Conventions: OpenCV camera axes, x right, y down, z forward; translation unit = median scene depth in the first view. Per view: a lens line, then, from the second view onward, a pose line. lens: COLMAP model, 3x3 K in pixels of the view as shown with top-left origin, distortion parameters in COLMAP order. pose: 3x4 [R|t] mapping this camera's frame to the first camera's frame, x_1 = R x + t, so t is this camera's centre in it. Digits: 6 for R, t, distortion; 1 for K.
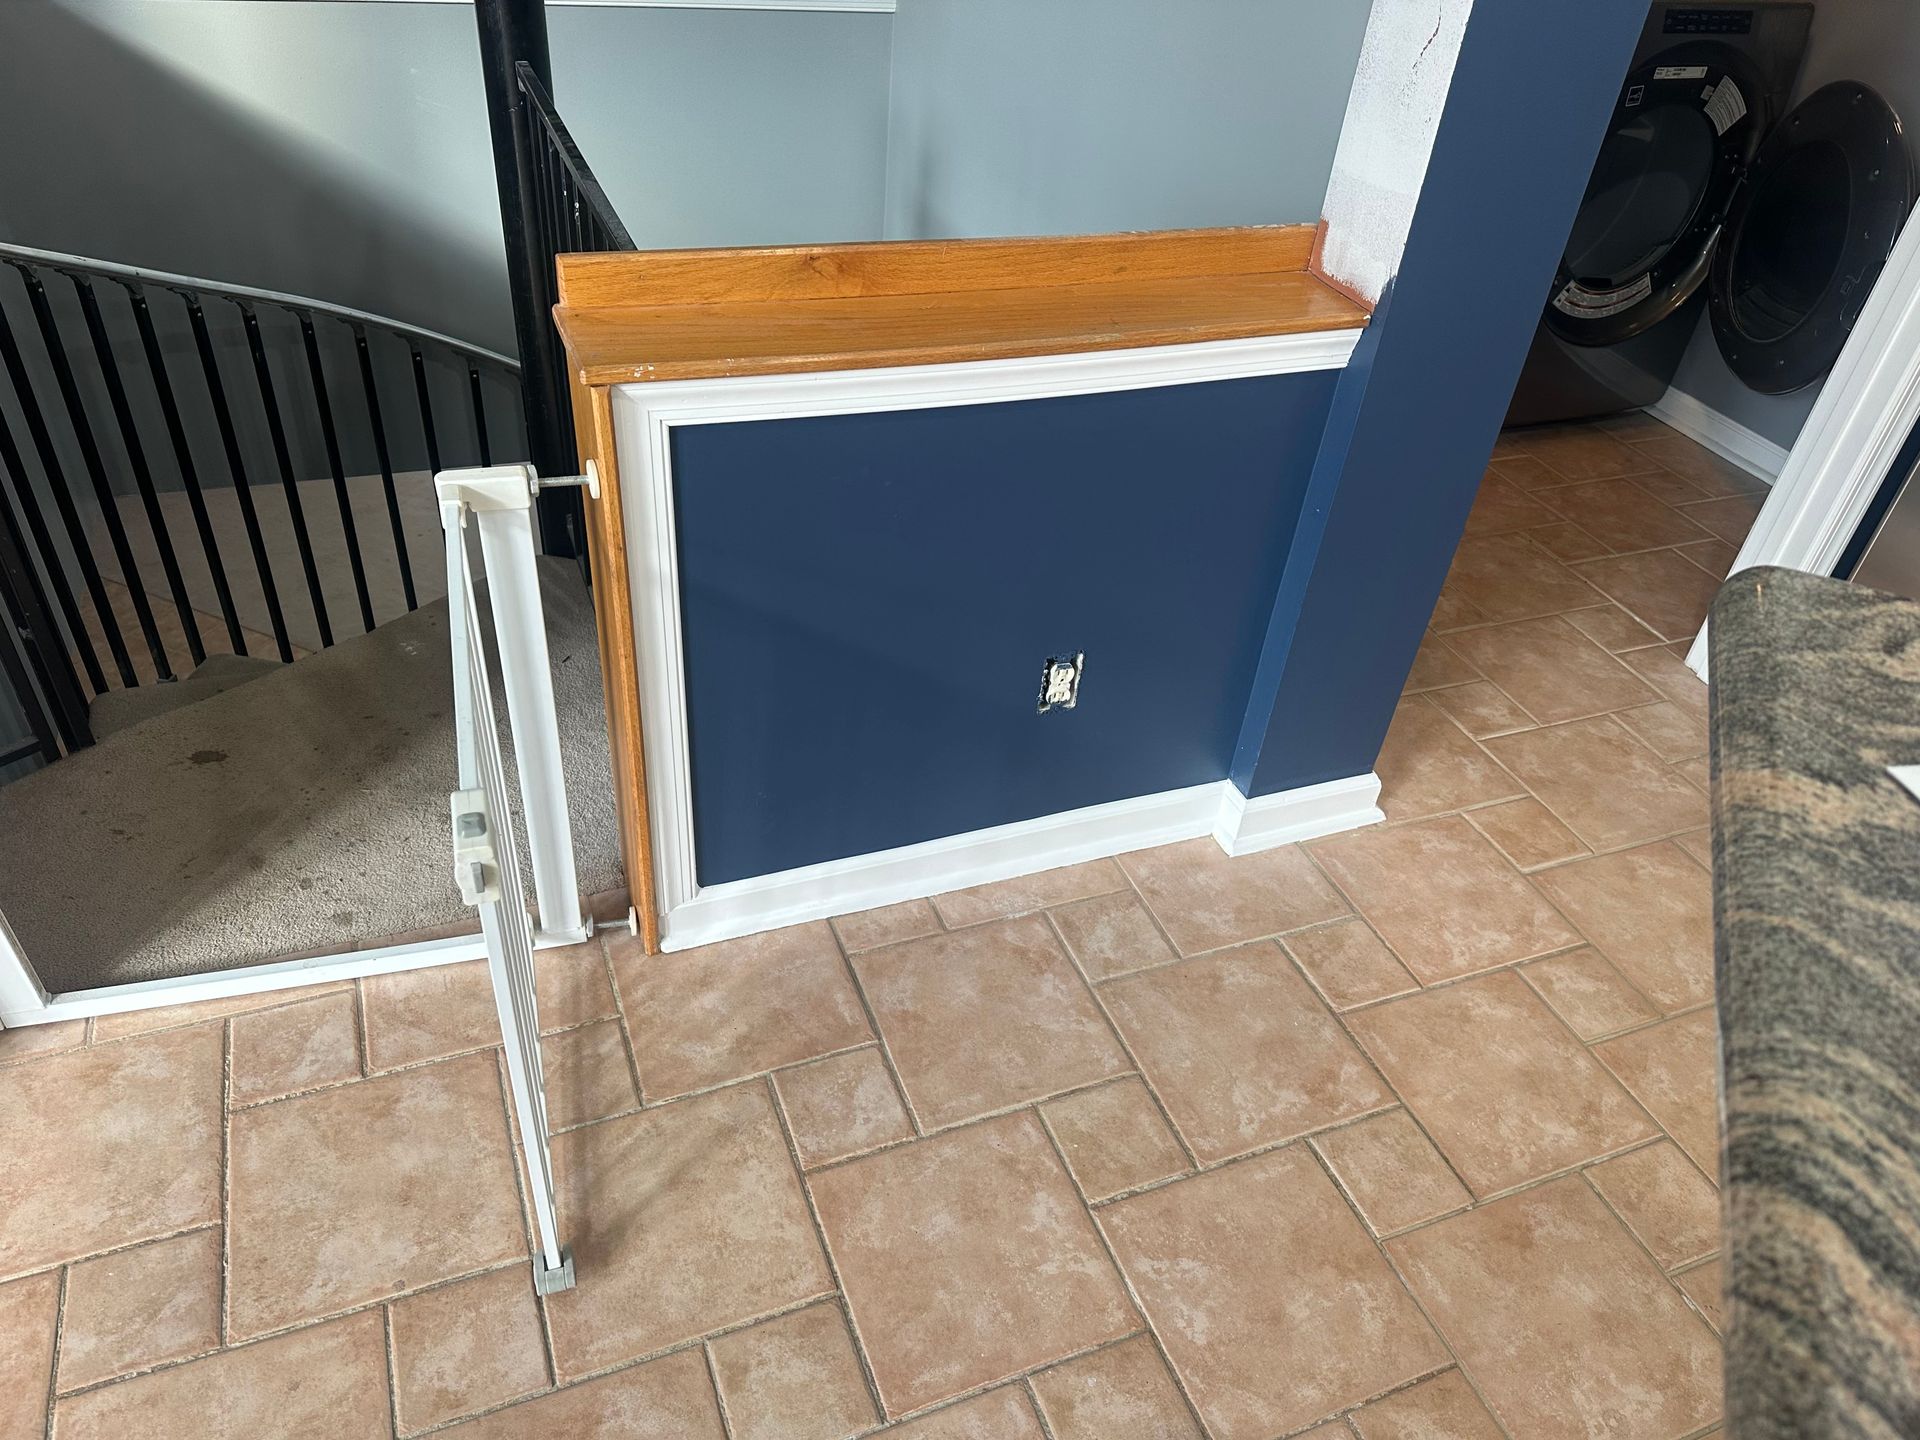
lens RADIAL K [[1348.5, 0, 957.2], [0, 1348.5, 717.6], [0, 0, 1]] dist [0.056492, -0.050312]
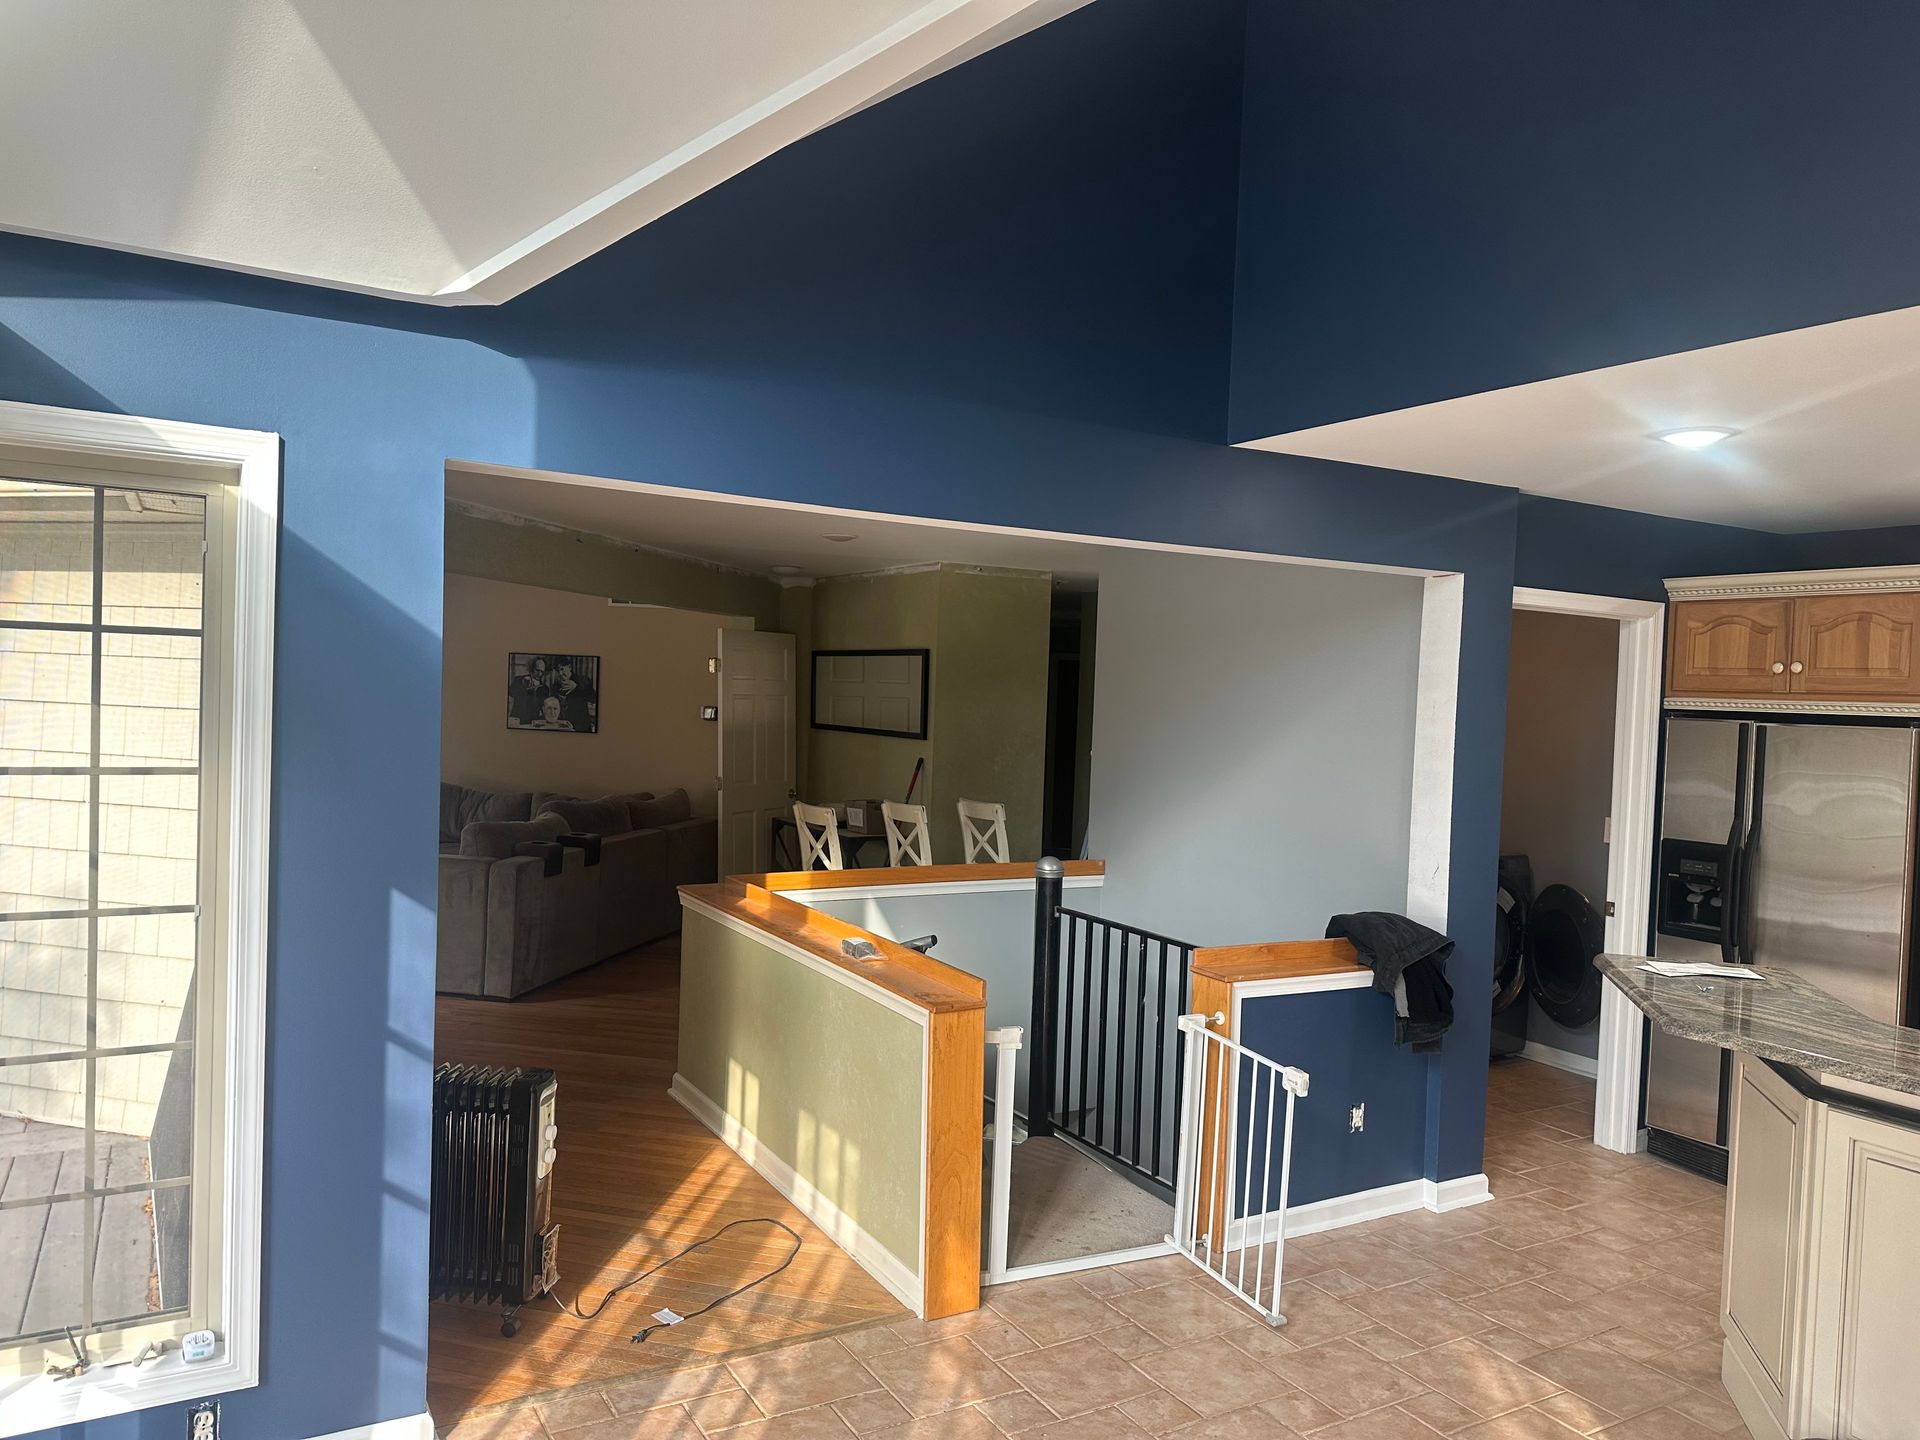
lens RADIAL K [[1348.5, 0, 961.8], [0, 1348.5, 725.3], [0, 0, 1]] dist [0.056492, -0.050312]
pose [[0.986673, -0.049931, 0.154864, -0.831170], [0.130094, 0.813728, -0.566500, 0.596238], [-0.097731, 0.579097, 0.809380, -1.116909]]
